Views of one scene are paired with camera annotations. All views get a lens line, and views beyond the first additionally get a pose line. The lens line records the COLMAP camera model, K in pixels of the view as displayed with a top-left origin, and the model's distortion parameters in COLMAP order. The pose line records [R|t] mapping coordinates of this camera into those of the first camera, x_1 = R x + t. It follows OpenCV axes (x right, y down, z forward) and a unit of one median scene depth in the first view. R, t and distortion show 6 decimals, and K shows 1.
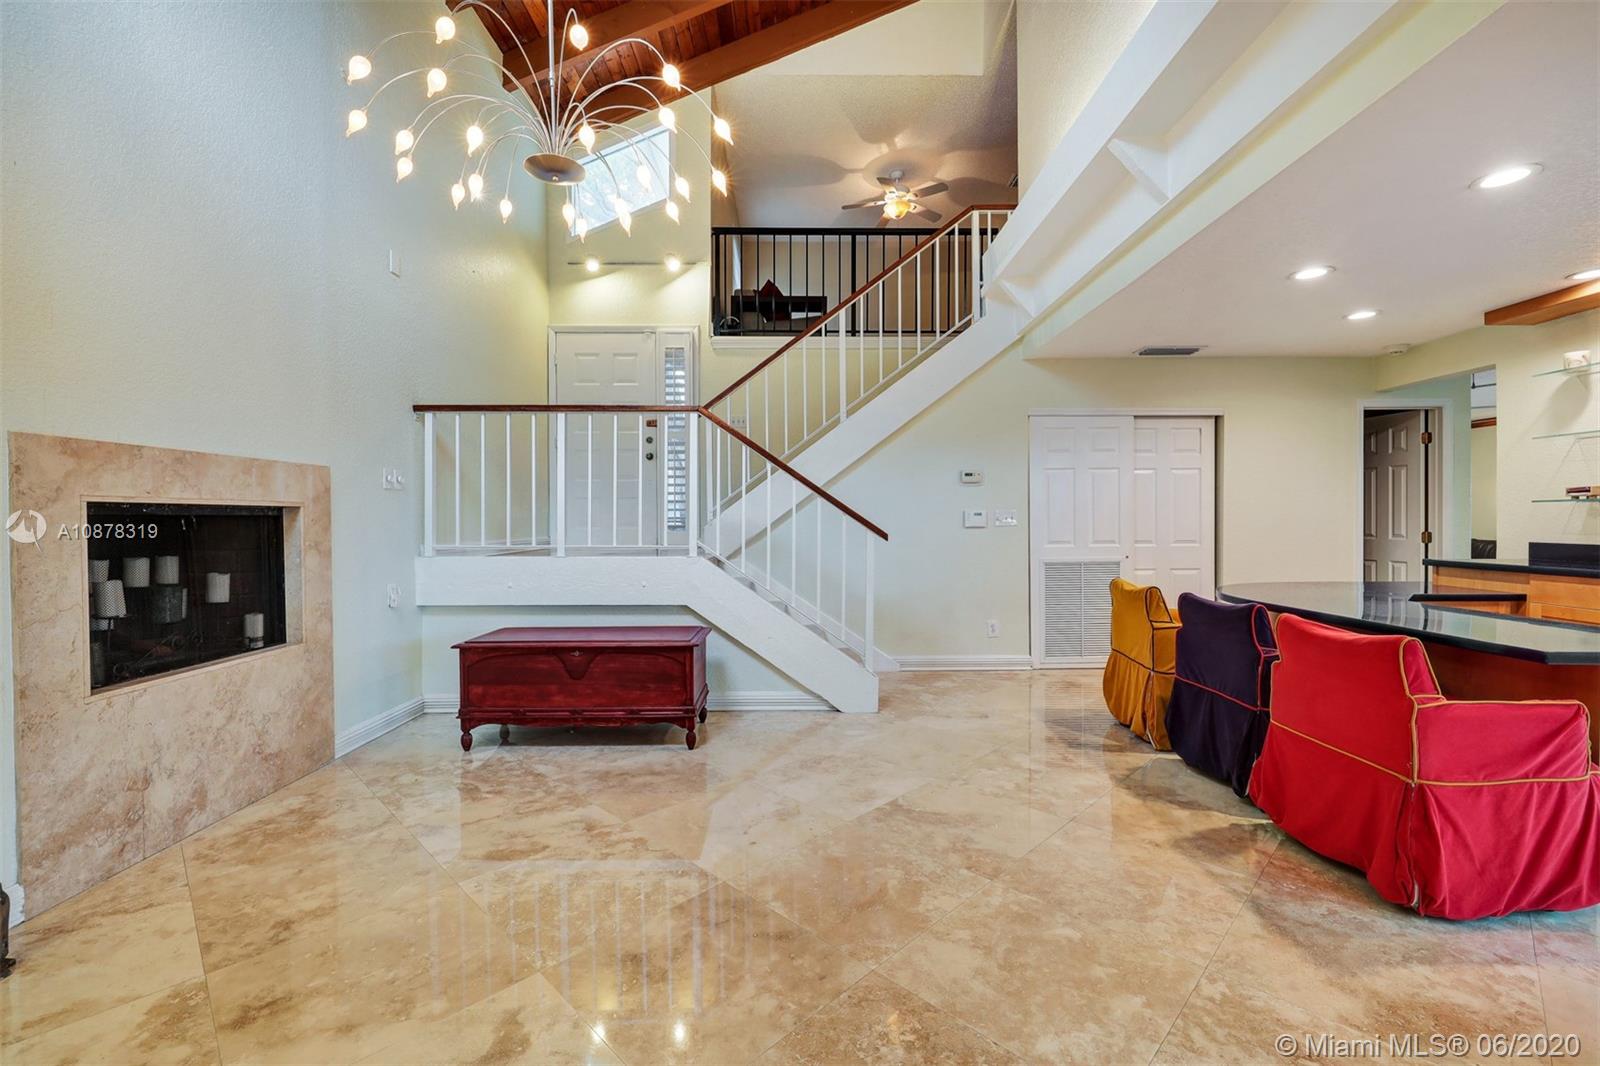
lens RADIAL K [[674.9, 0, 800.0], [0, 674.9, 526.1], [0, 0, 1]] dist [-0.002129, 0.000212]
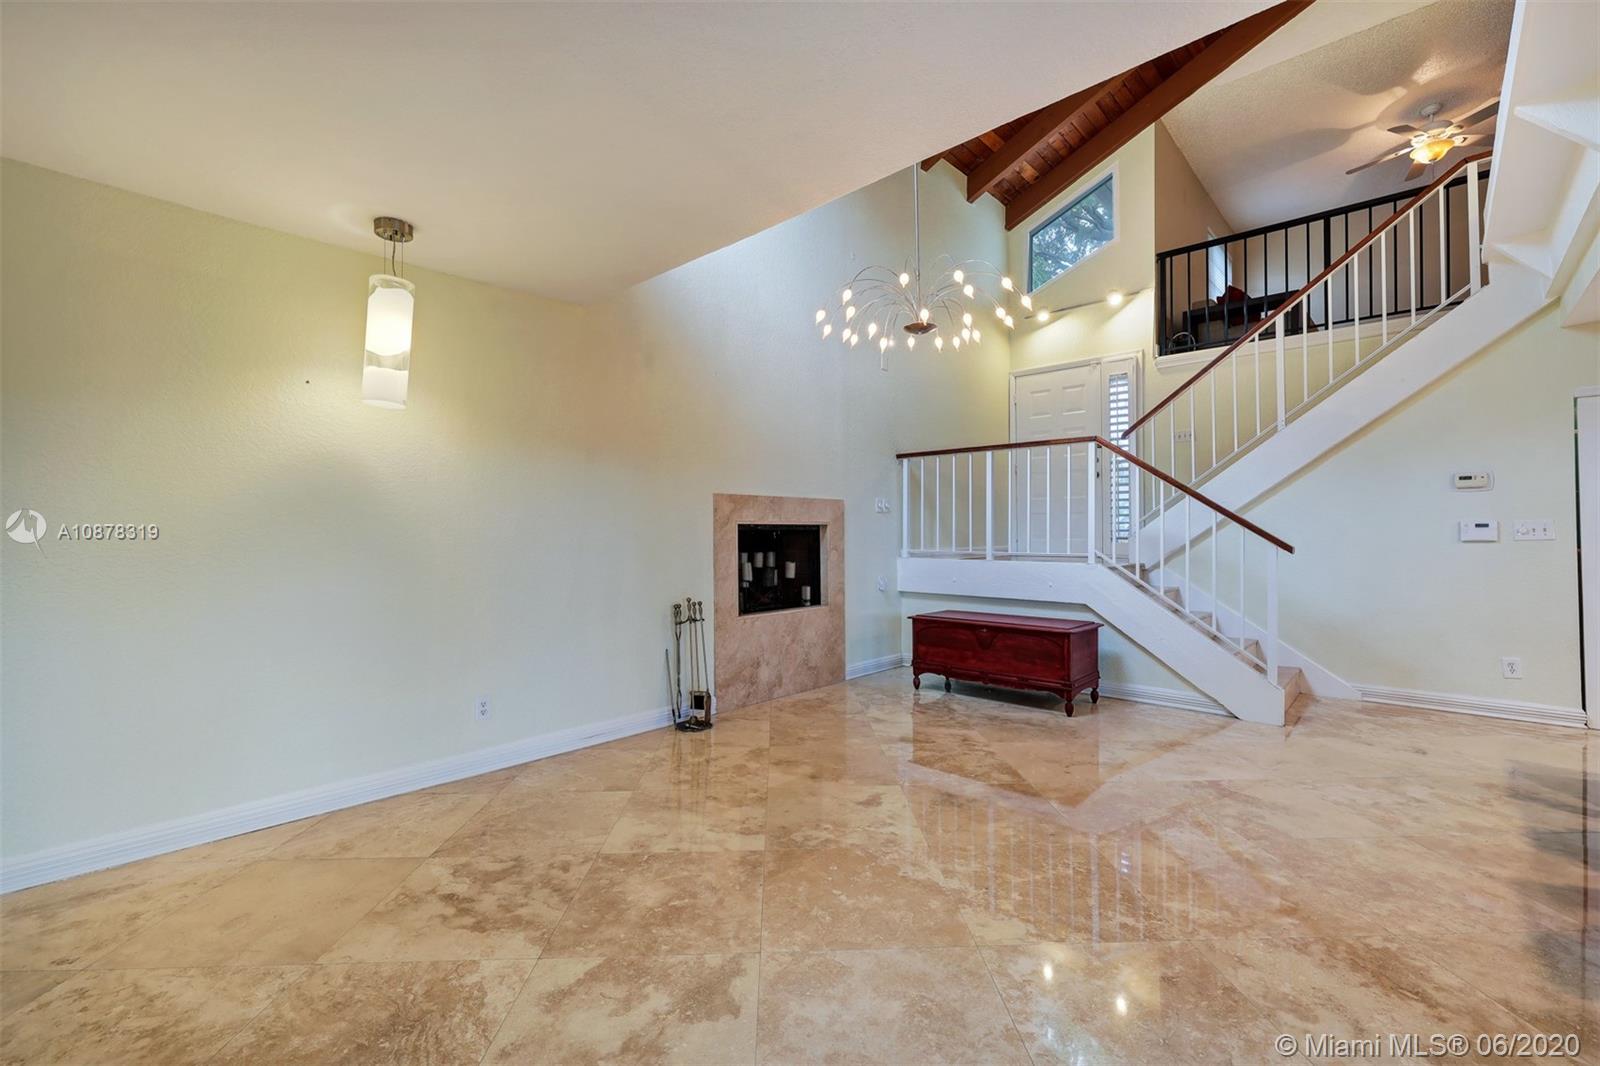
lens RADIAL K [[674.9, 0, 800.0], [0, 674.9, 526.1], [0, 0, 1]] dist [-0.002129, 0.000212]
pose [[0.728239, -0.005835, -0.685298, 0.333184], [-0.006043, 0.999870, -0.014934, 0.000455], [0.685296, 0.015017, 0.728109, -0.253985]]
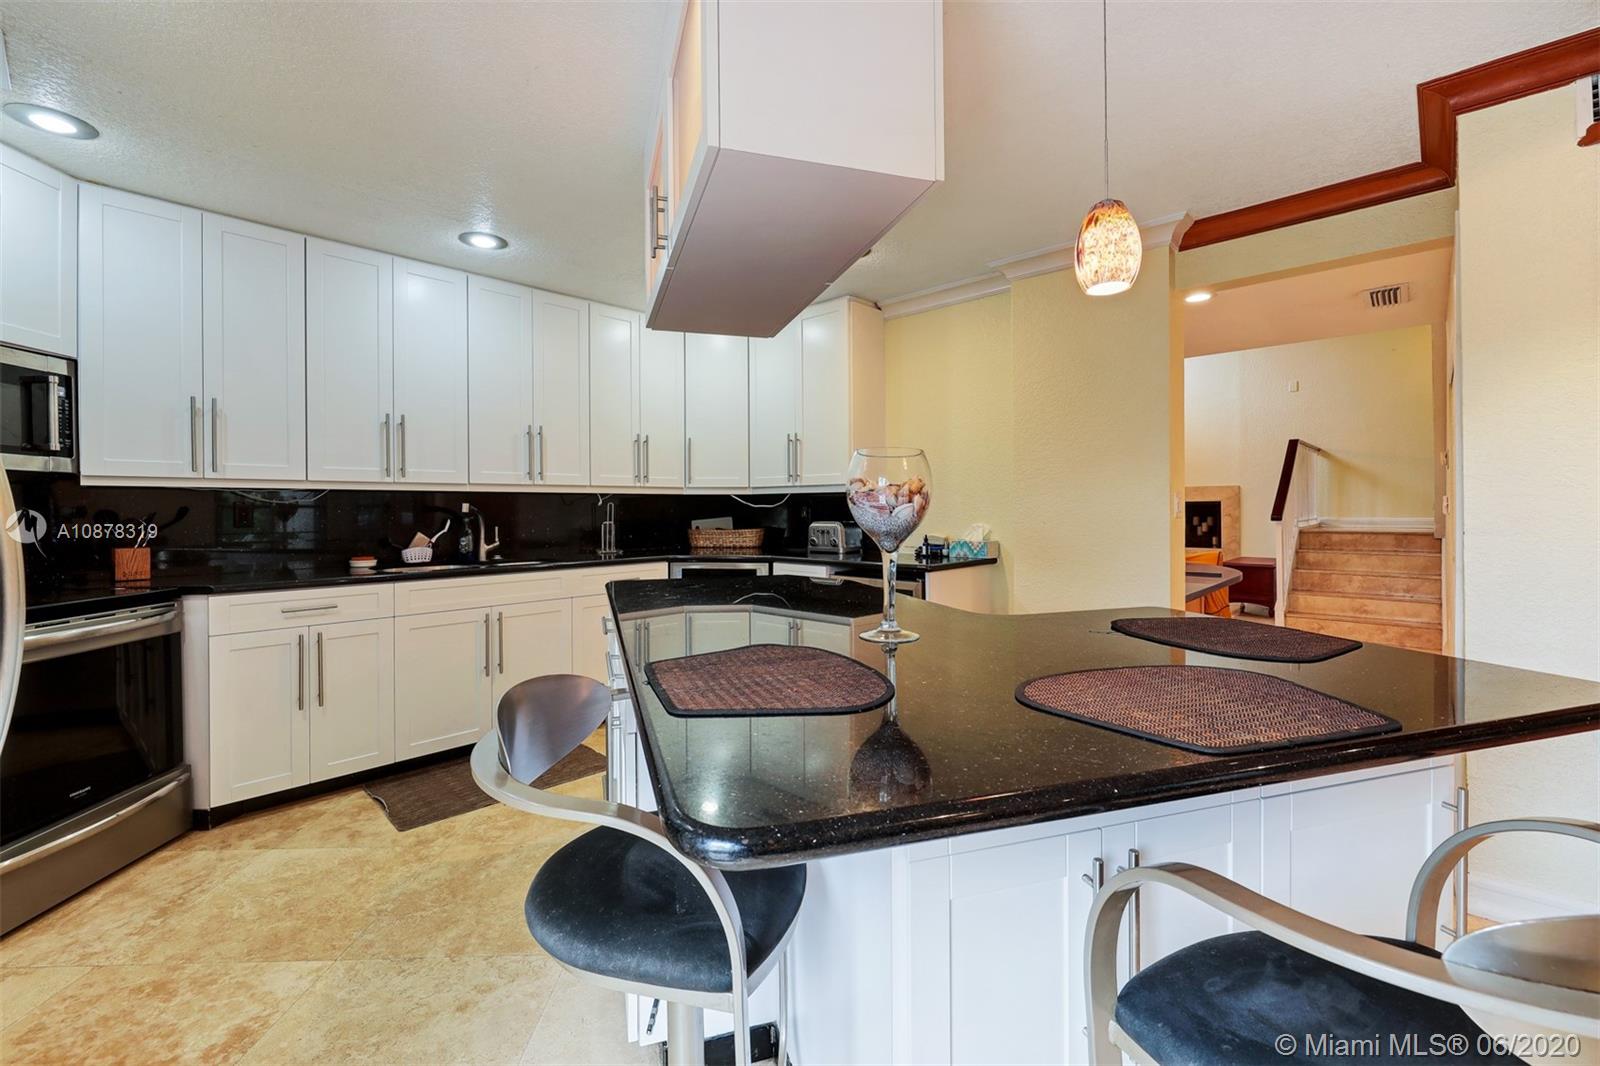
lens RADIAL K [[646.4, 0, 797.4], [0, 646.4, 507.4], [0, 0, 1]] dist [-0.013967, 0.000214]
pose [[-0.705596, 0.008459, -0.708564, 2.247654], [0.001526, 0.999945, 0.010418, -0.030902], [0.708612, 0.006270, -0.705570, 1.492669]]
